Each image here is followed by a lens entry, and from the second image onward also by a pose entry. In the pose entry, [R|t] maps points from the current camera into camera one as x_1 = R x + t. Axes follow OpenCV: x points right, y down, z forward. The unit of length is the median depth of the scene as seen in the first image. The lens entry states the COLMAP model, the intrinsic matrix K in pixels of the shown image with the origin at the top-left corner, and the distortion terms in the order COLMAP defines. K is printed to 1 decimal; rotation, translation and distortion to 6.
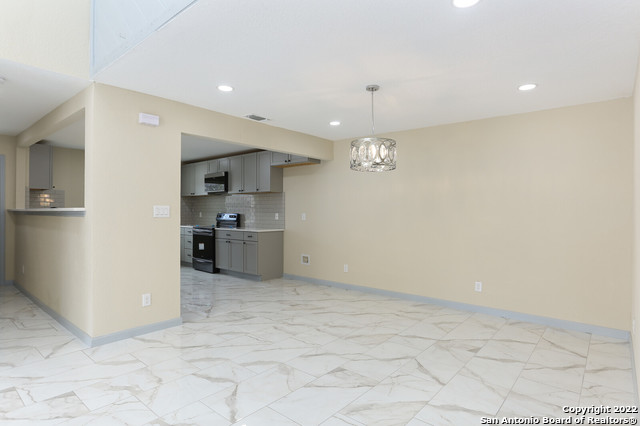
lens RADIAL K [[337.6, 0, 320.0], [0, 337.6, 213.0], [0, 0, 1]] dist [-0.001690, -0.000399]
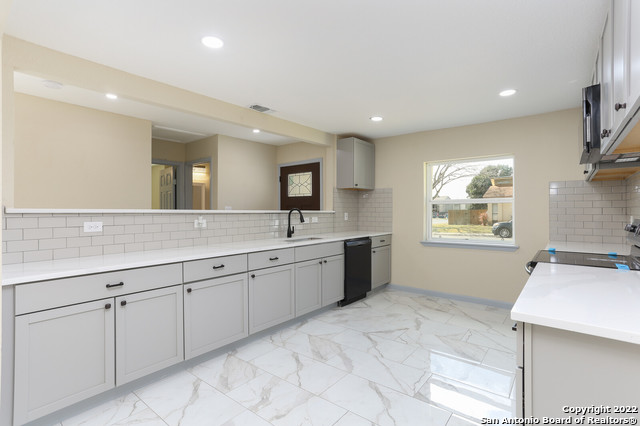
lens RADIAL K [[311.5, 0, 320.0], [0, 311.5, 213.0], [0, 0, 1]] dist [-0.027057, 0.000237]
pose [[0.052857, -0.001150, -0.998601, -0.009715], [-0.003114, 0.999994, -0.001317, -0.004450], [0.998597, 0.003180, 0.052853, 0.733946]]
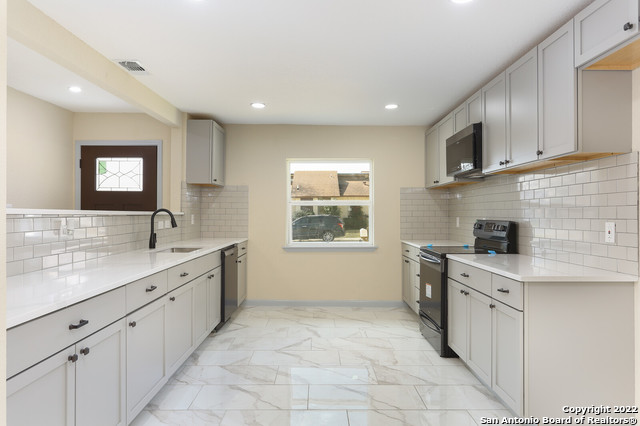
lens RADIAL K [[418.6, 0, 320.0], [0, 418.6, 213.0], [0, 0, 1]] dist [-0.000477, 0.000881]
pose [[0.668017, -0.005746, -0.744124, -0.016832], [-0.002439, 0.999948, -0.009911, -0.002739], [0.744142, 0.008436, 0.667968, 0.500162]]
